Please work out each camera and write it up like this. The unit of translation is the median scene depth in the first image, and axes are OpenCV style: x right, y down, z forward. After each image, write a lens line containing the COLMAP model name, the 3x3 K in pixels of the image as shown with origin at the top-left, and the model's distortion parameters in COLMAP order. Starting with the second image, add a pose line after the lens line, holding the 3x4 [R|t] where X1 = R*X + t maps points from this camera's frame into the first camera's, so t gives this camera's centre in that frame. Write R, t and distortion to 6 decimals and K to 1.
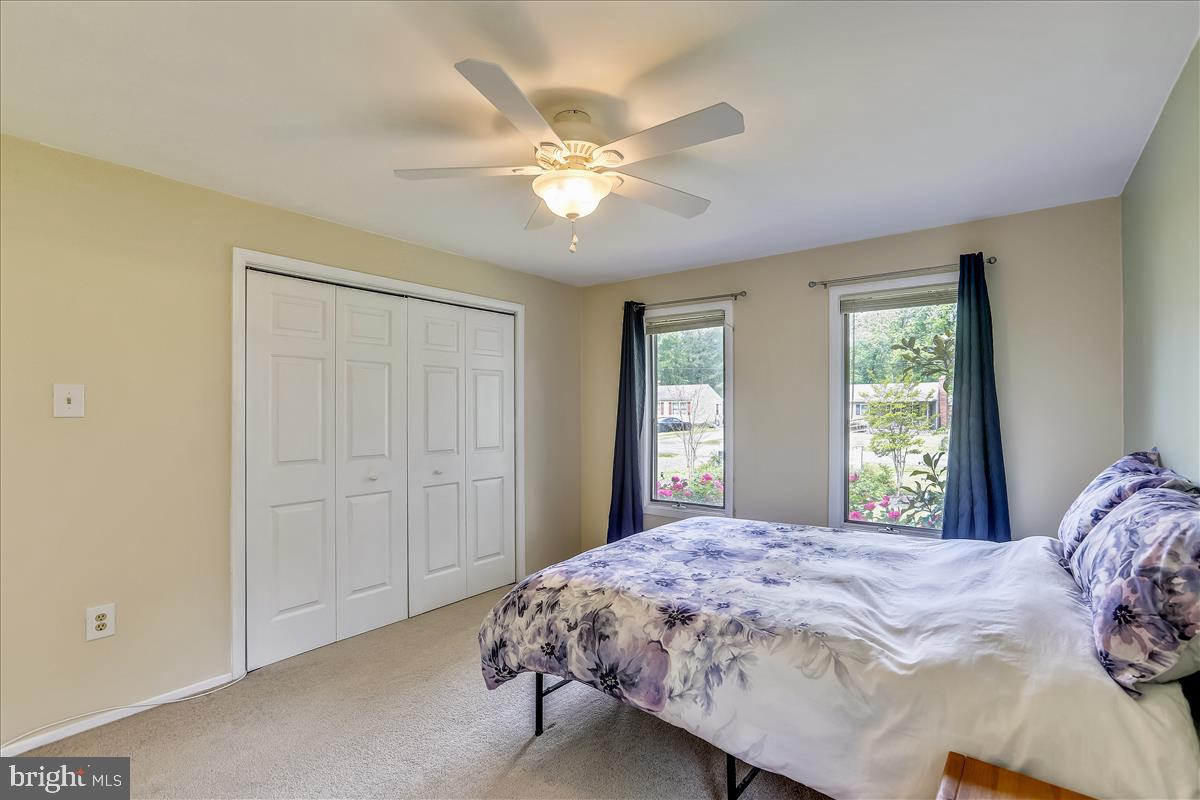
lens RADIAL K [[546.3, 0, 599.6], [0, 546.3, 408.6], [0, 0, 1]] dist [-0.013158, 0.000115]
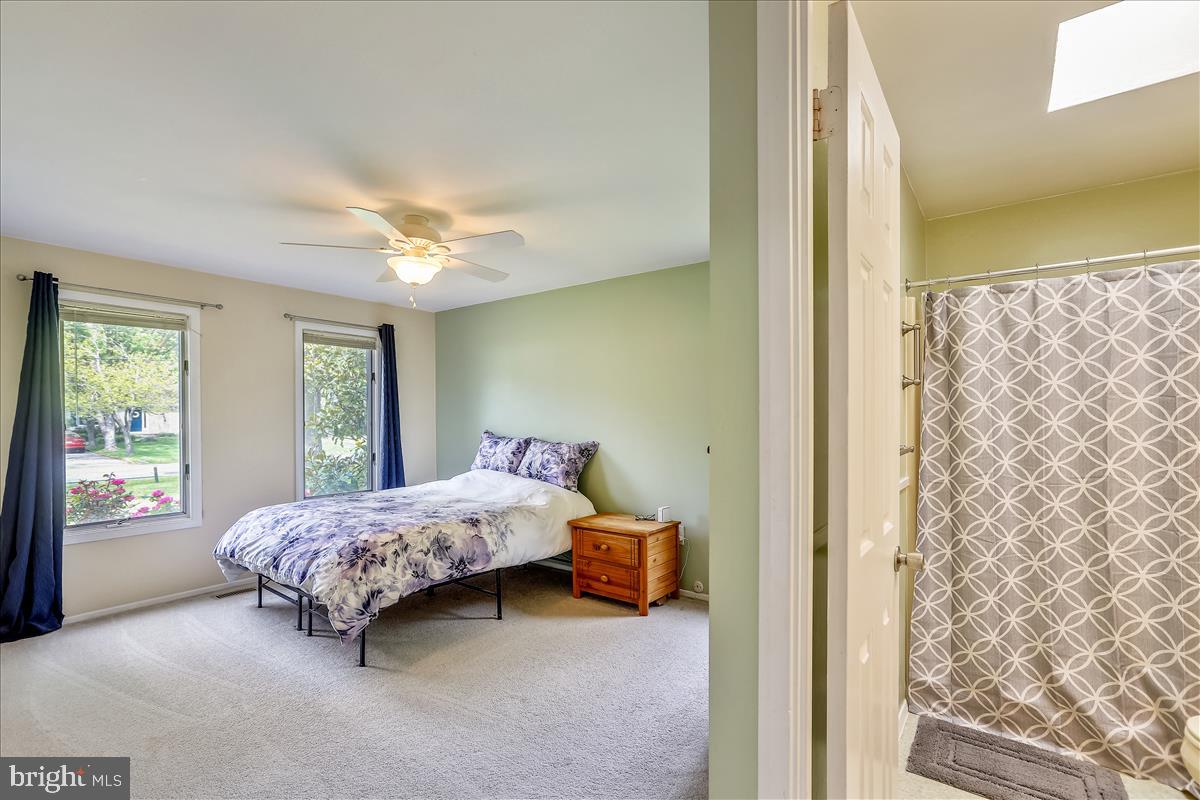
lens RADIAL K [[546.3, 0, 599.6], [0, 546.3, 408.6], [0, 0, 1]] dist [-0.013158, 0.000115]
pose [[0.009556, 0.013575, 0.999862, -1.363501], [0.002851, 0.999903, -0.013603, 0.010569], [-0.999950, 0.002981, 0.009516, 0.417284]]
